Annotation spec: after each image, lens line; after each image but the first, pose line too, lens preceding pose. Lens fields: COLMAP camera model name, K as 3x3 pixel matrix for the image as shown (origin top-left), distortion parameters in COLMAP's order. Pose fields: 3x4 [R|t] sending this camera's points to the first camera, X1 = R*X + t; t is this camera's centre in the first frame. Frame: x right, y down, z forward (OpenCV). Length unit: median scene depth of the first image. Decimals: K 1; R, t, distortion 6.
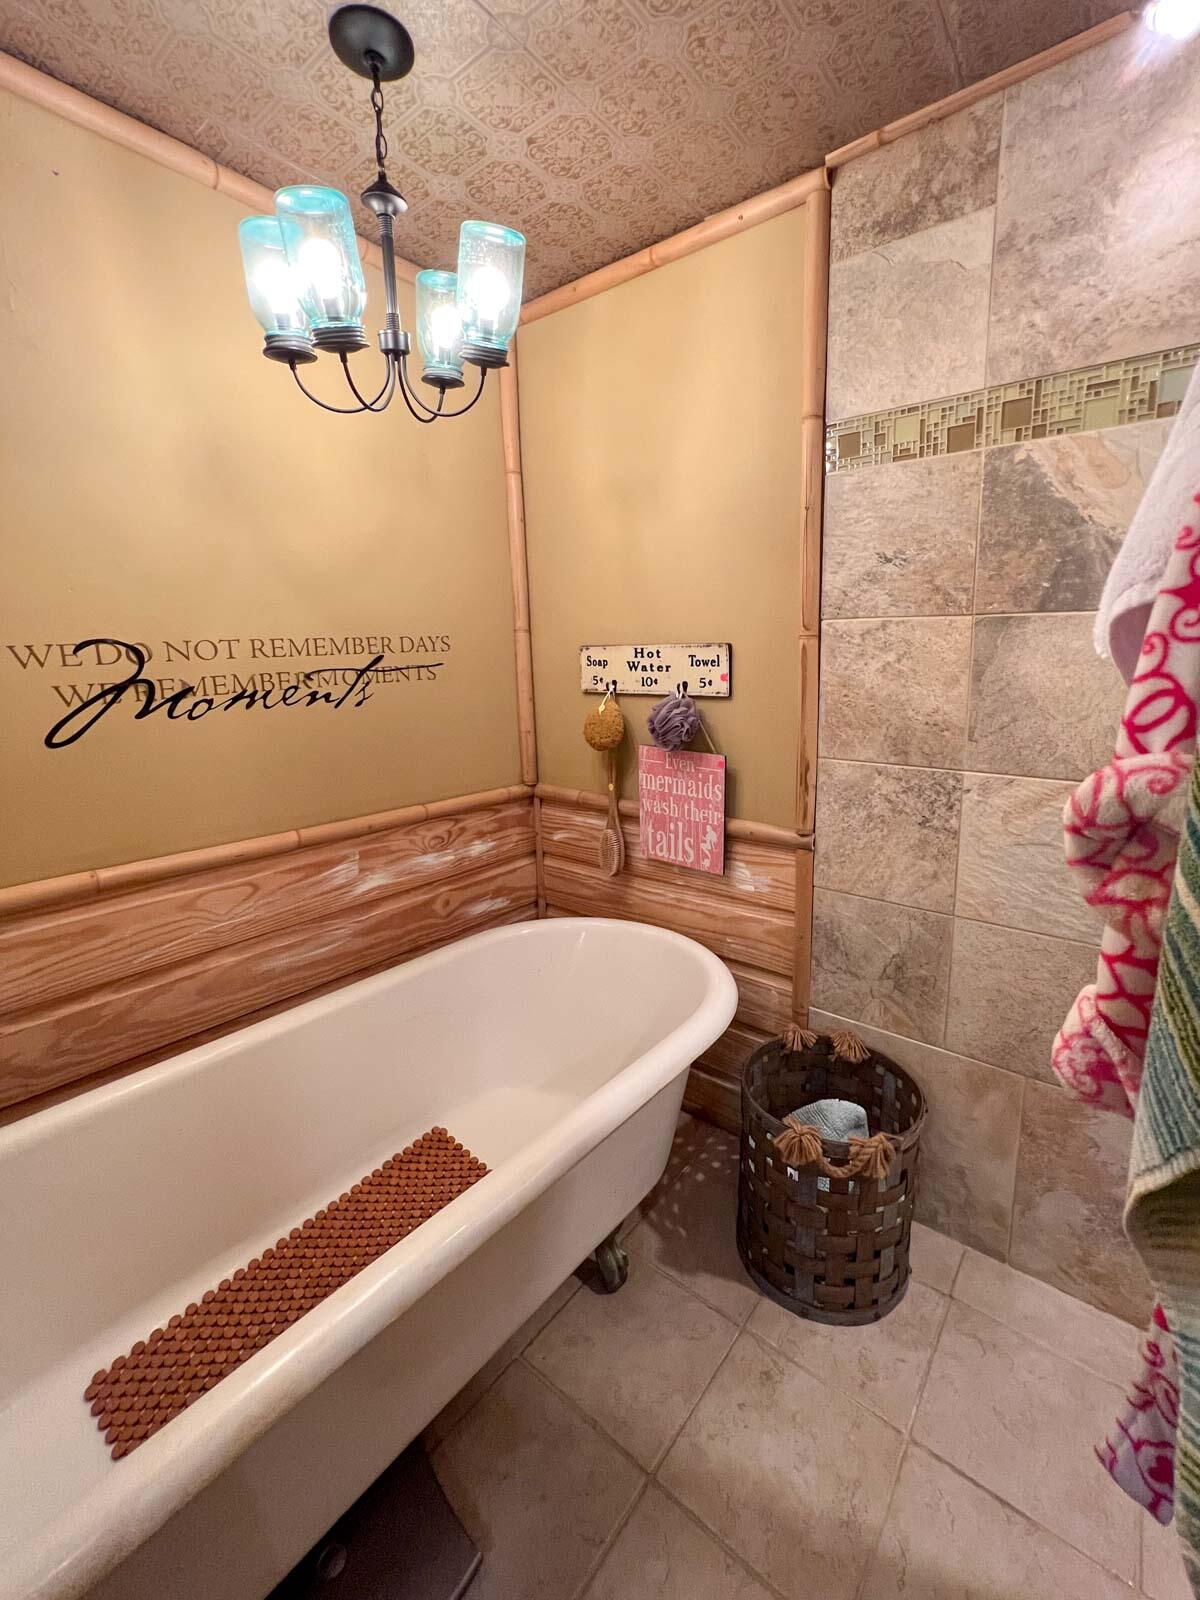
lens RADIAL K [[686.7, 0, 602.9], [0, 686.7, 791.4], [0, 0, 1]] dist [-0.001194, -0.000039]
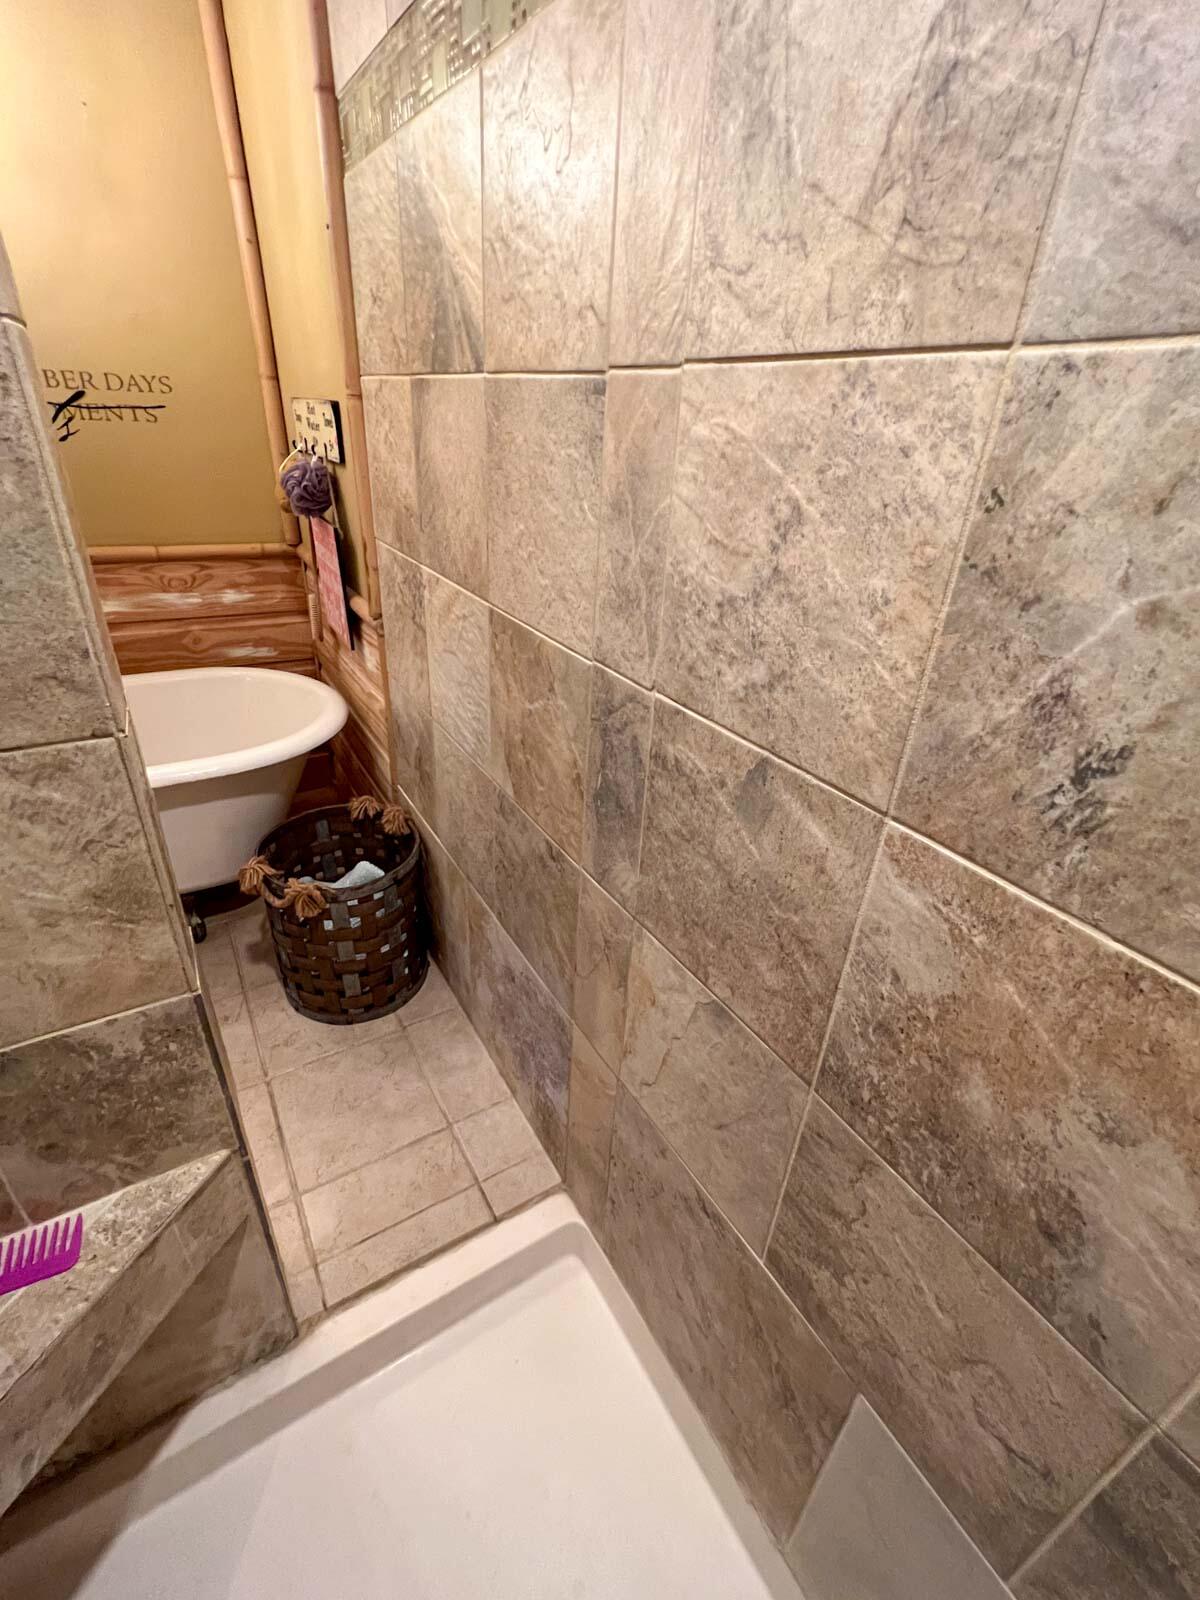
lens RADIAL K [[691.7, 0, 601.2], [0, 691.7, 798.1], [0, 0, 1]] dist [0.002880, 0.000424]
pose [[0.939068, 0.226337, -0.258696, 0.790790], [-0.139675, 0.938936, 0.314467, -0.050109], [0.314074, -0.259172, 0.913338, 0.089107]]
